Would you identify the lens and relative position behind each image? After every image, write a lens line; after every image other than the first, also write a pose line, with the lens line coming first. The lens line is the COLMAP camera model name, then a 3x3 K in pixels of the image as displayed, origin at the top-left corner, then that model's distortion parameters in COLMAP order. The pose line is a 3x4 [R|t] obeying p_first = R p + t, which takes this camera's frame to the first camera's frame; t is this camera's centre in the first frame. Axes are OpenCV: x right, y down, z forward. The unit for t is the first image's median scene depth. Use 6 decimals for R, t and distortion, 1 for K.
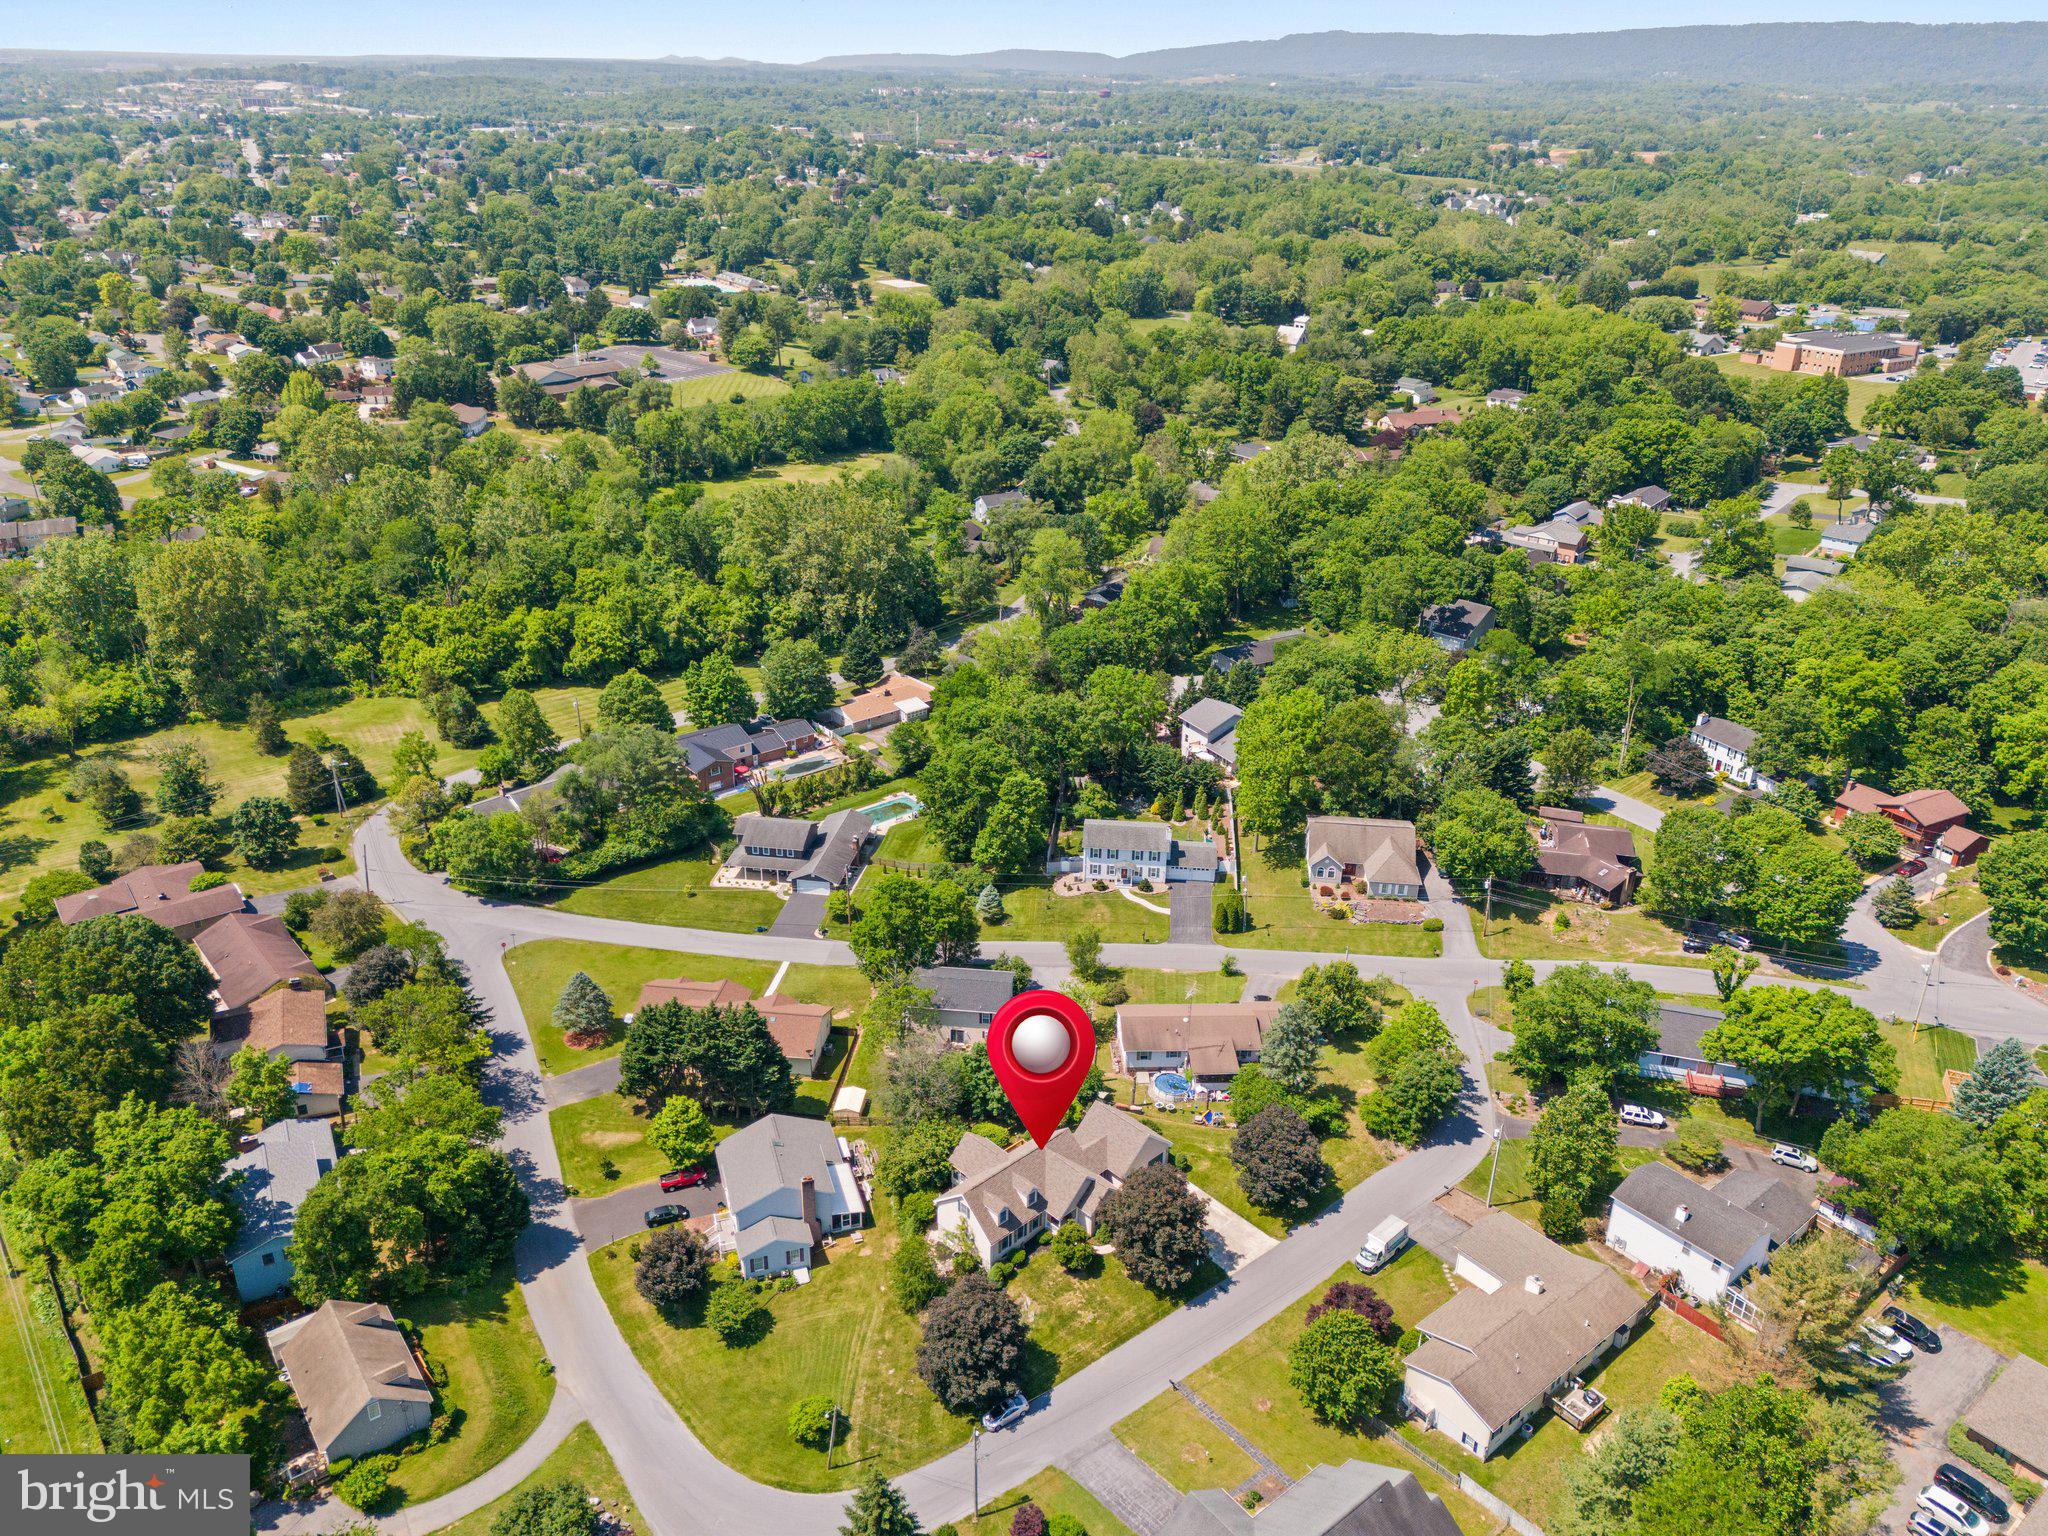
lens RADIAL K [[1509.0, 0, 1024.0], [0, 1509.0, 768.0], [0, 0, 1]] dist [0.108096, -0.108247]
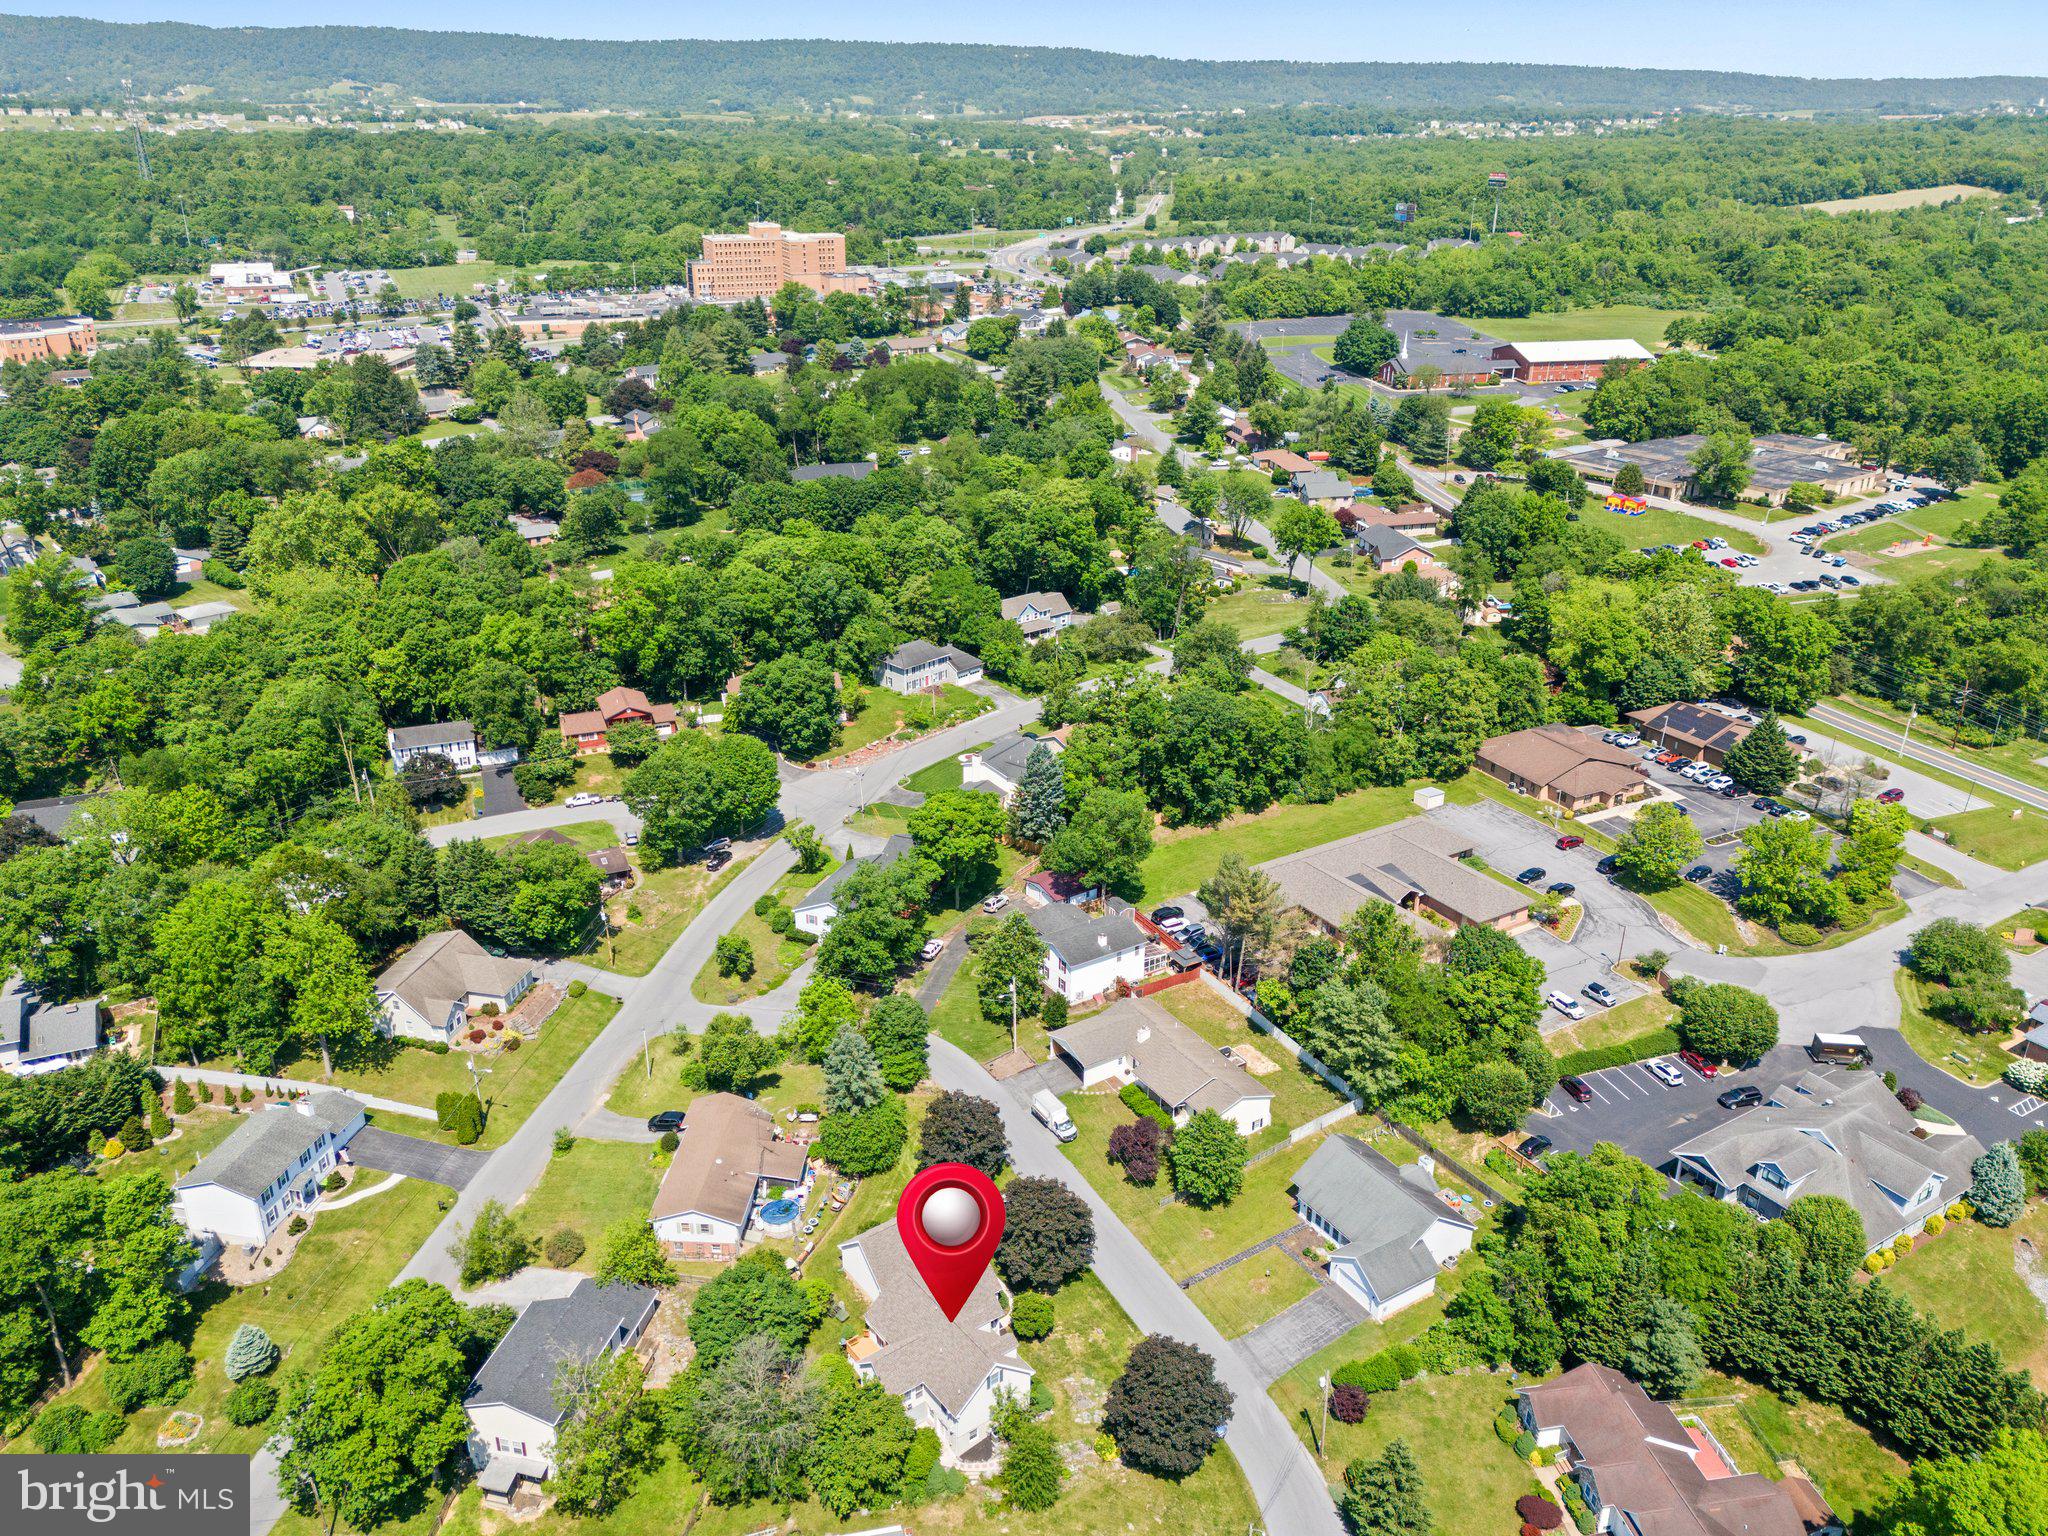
lens RADIAL K [[1509.0, 0, 1024.0], [0, 1509.0, 768.0], [0, 0, 1]] dist [0.108096, -0.108247]
pose [[0.119429, -0.414100, 0.902362, -0.469589], [0.412066, 0.847566, 0.334416, -0.203618], [-0.903293, 0.331894, 0.271861, 0.427256]]
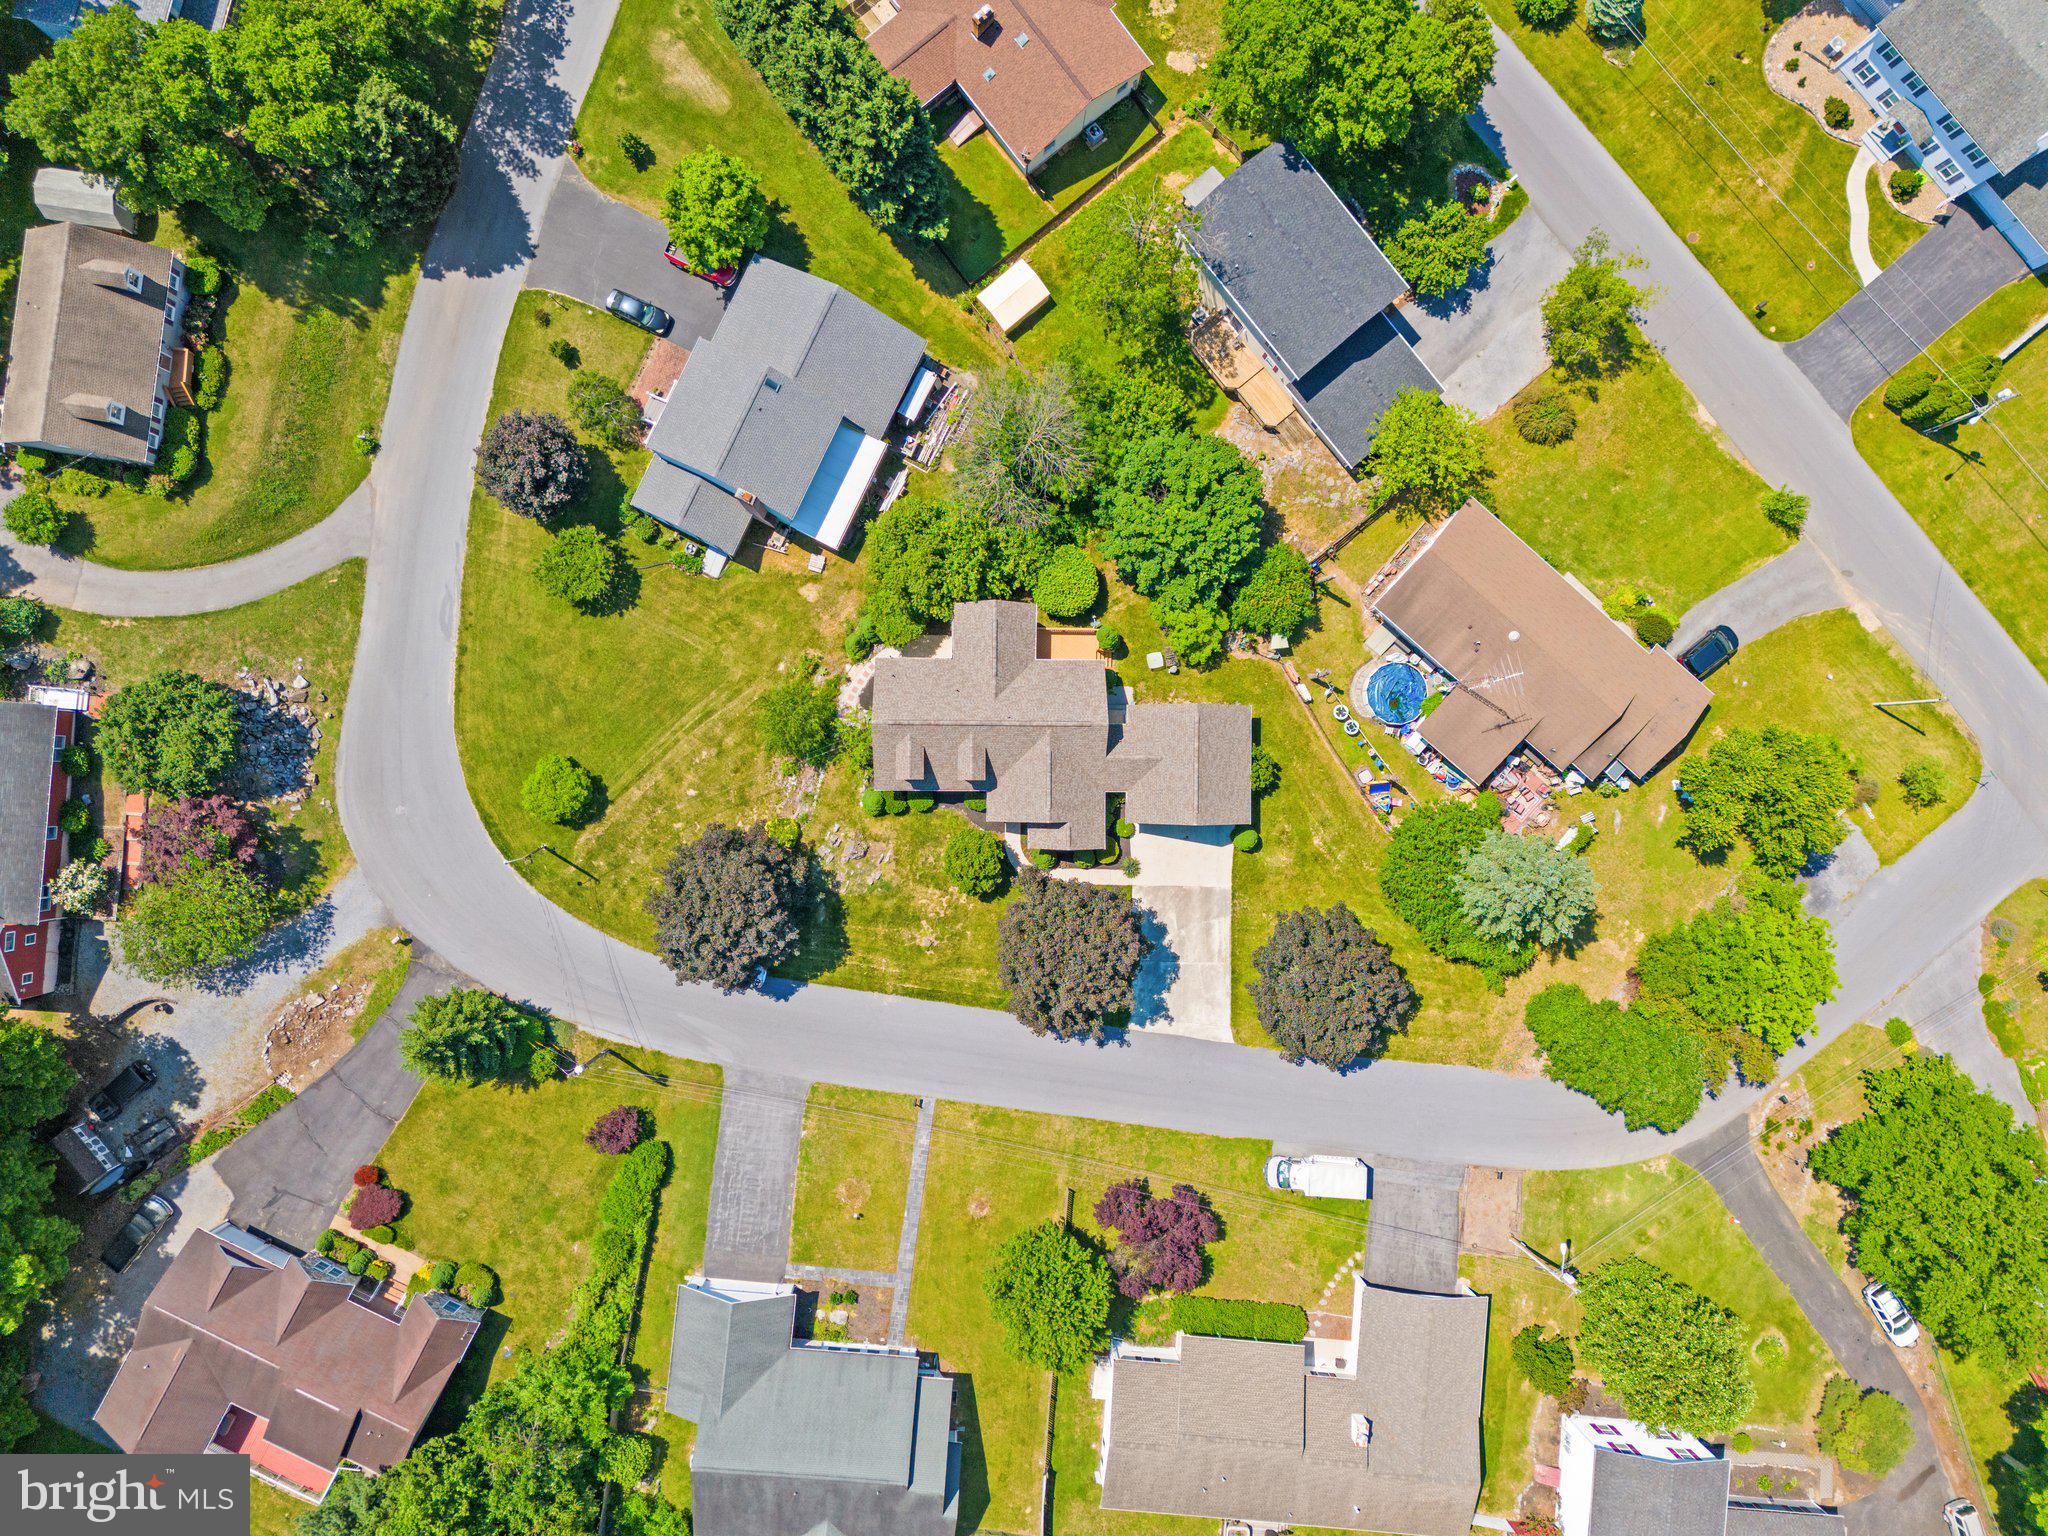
lens RADIAL K [[1509.0, 0, 1024.0], [0, 1509.0, 768.0], [0, 0, 1]] dist [0.108096, -0.108247]
pose [[0.714191, 0.699910, 0.007561, 0.009225], [-0.315767, 0.312532, 0.895888, -0.204883], [0.624678, -0.642223, 0.444216, 0.505049]]
